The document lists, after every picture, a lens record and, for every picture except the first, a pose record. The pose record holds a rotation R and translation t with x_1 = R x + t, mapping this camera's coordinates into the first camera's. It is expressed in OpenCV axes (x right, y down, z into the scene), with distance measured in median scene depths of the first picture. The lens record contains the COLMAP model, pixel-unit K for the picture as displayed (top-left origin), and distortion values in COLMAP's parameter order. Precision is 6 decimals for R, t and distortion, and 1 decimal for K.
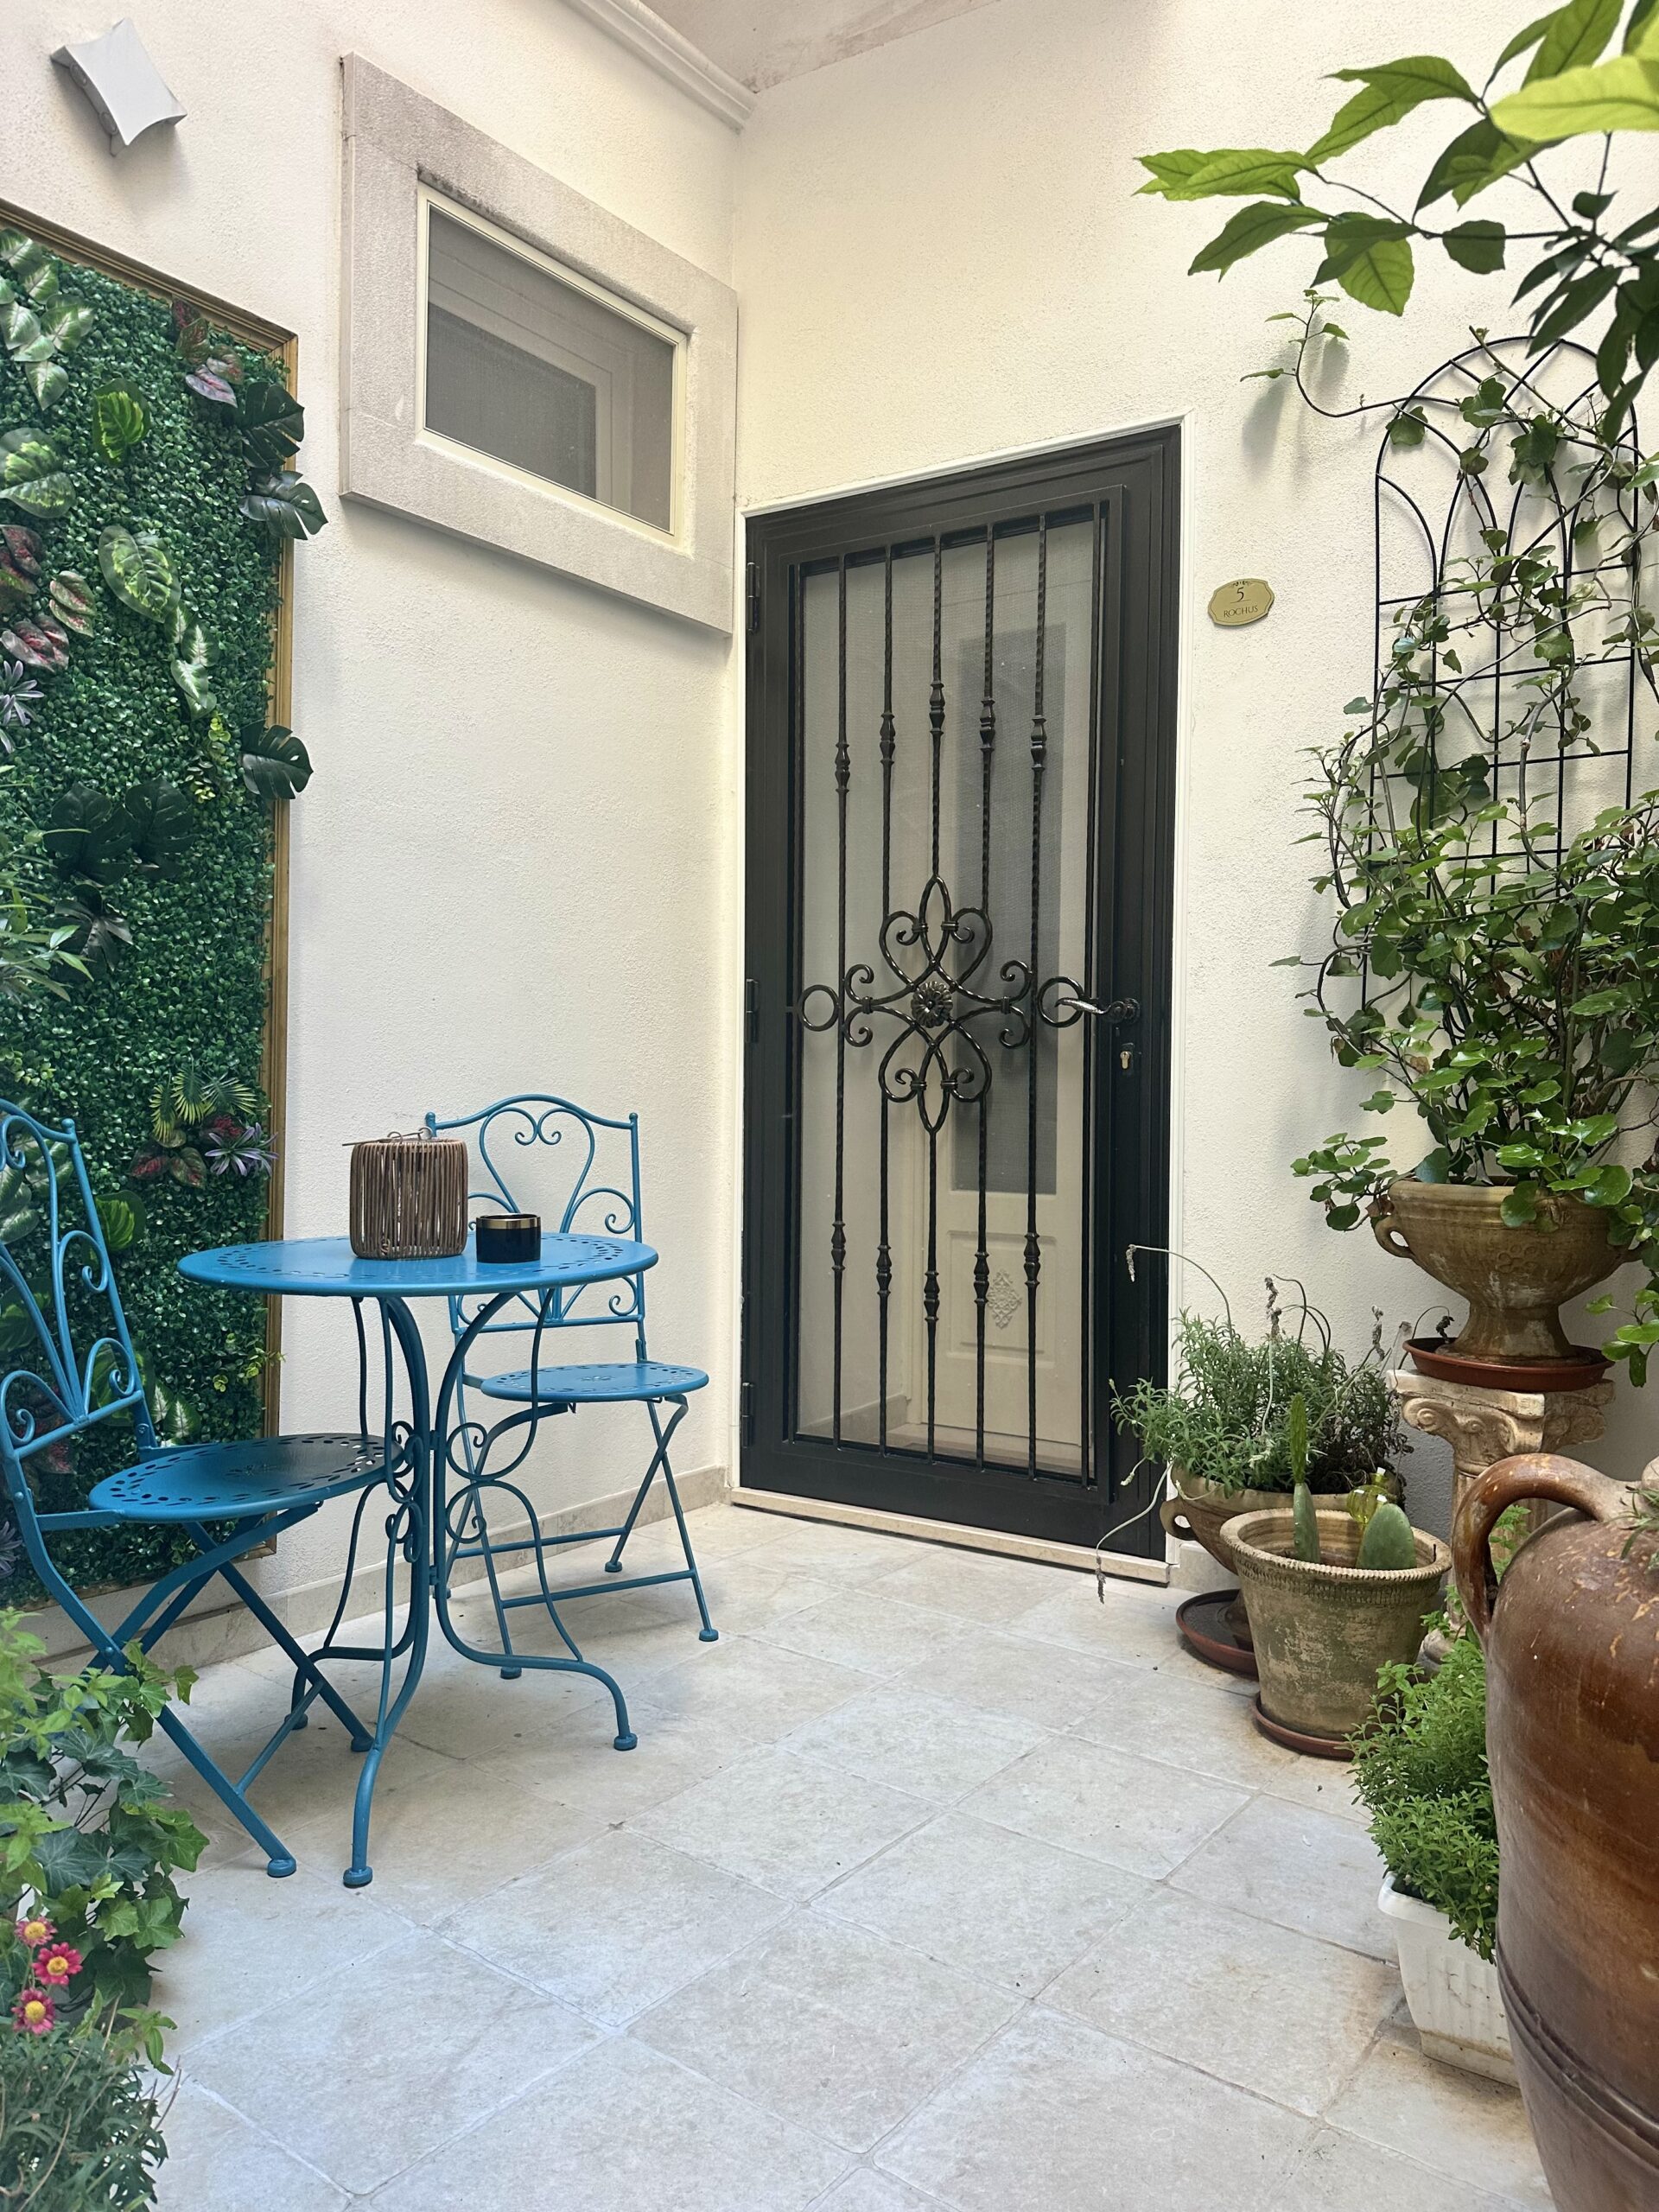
lens RADIAL K [[1555.0, 0, 827.4], [0, 1555.0, 1100.2], [0, 0, 1]] dist [0.009230, -0.000714]
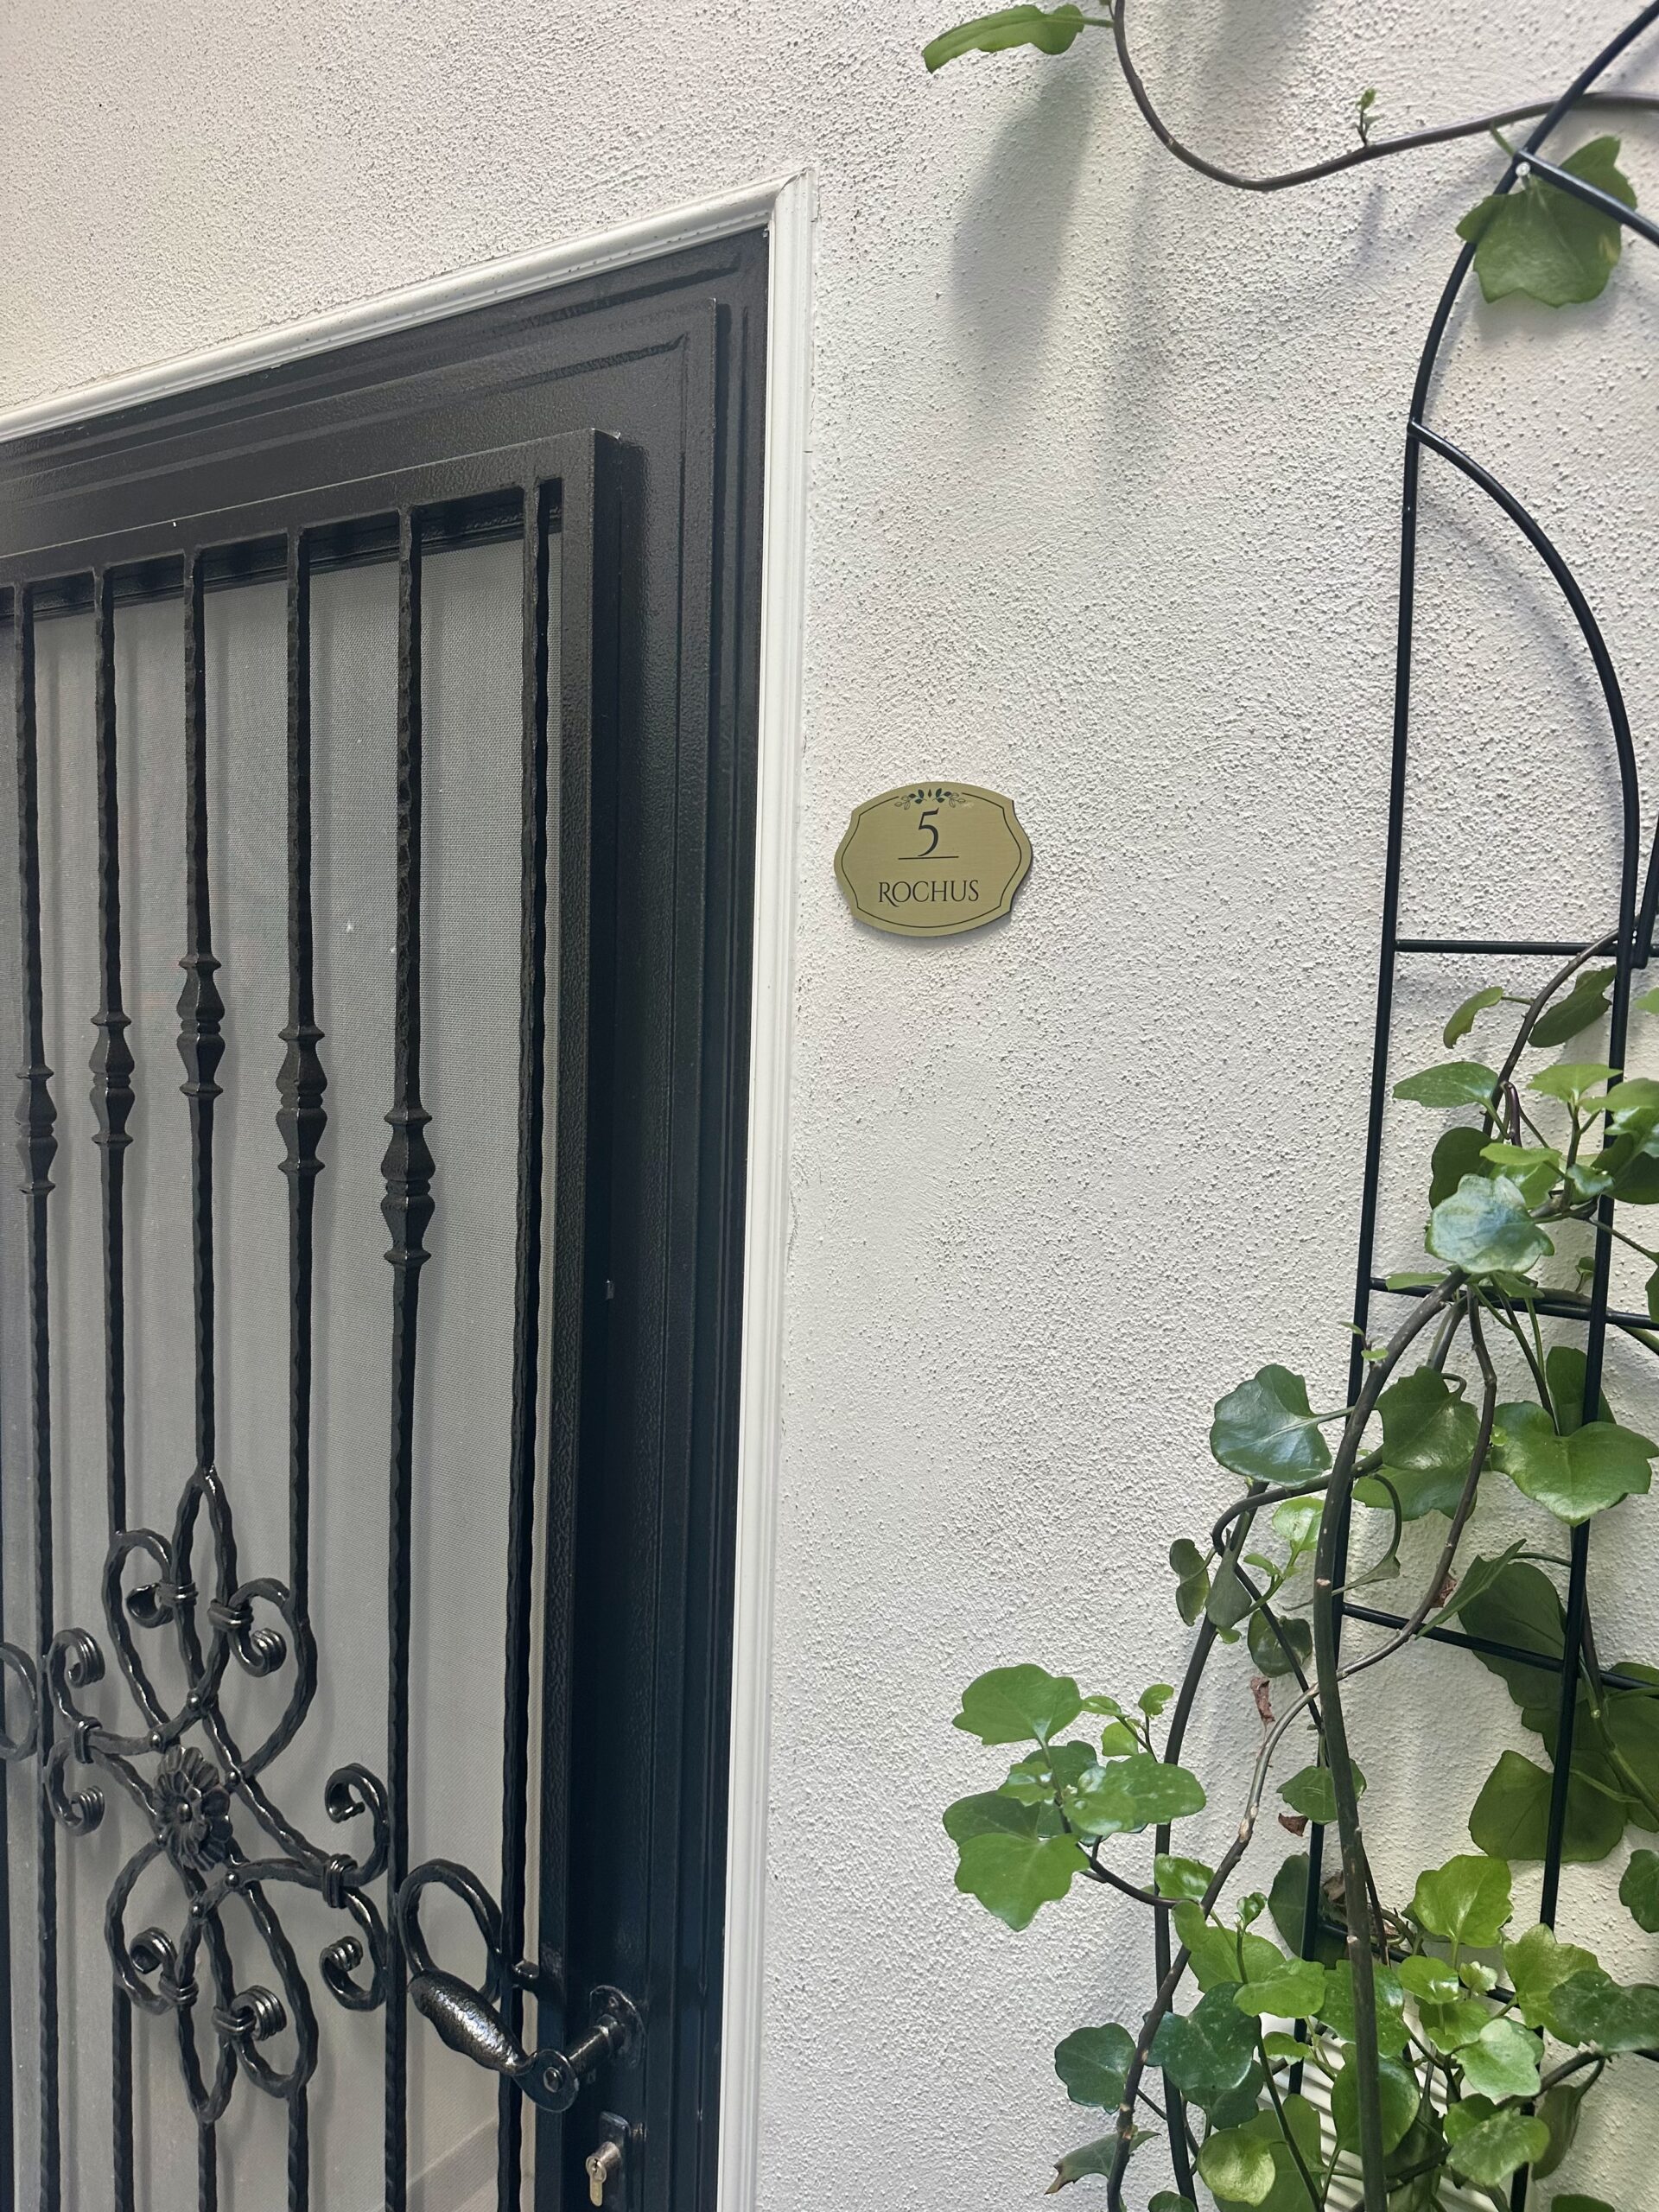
lens RADIAL K [[1555.0, 0, 831.7], [0, 1555.0, 1109.6], [0, 0, 1]] dist [0.009230, -0.000714]
pose [[0.999514, 0.020820, -0.023213, 0.255252], [-0.018863, 0.996488, 0.081583, -0.296722], [0.024830, -0.081106, 0.996396, 0.706334]]
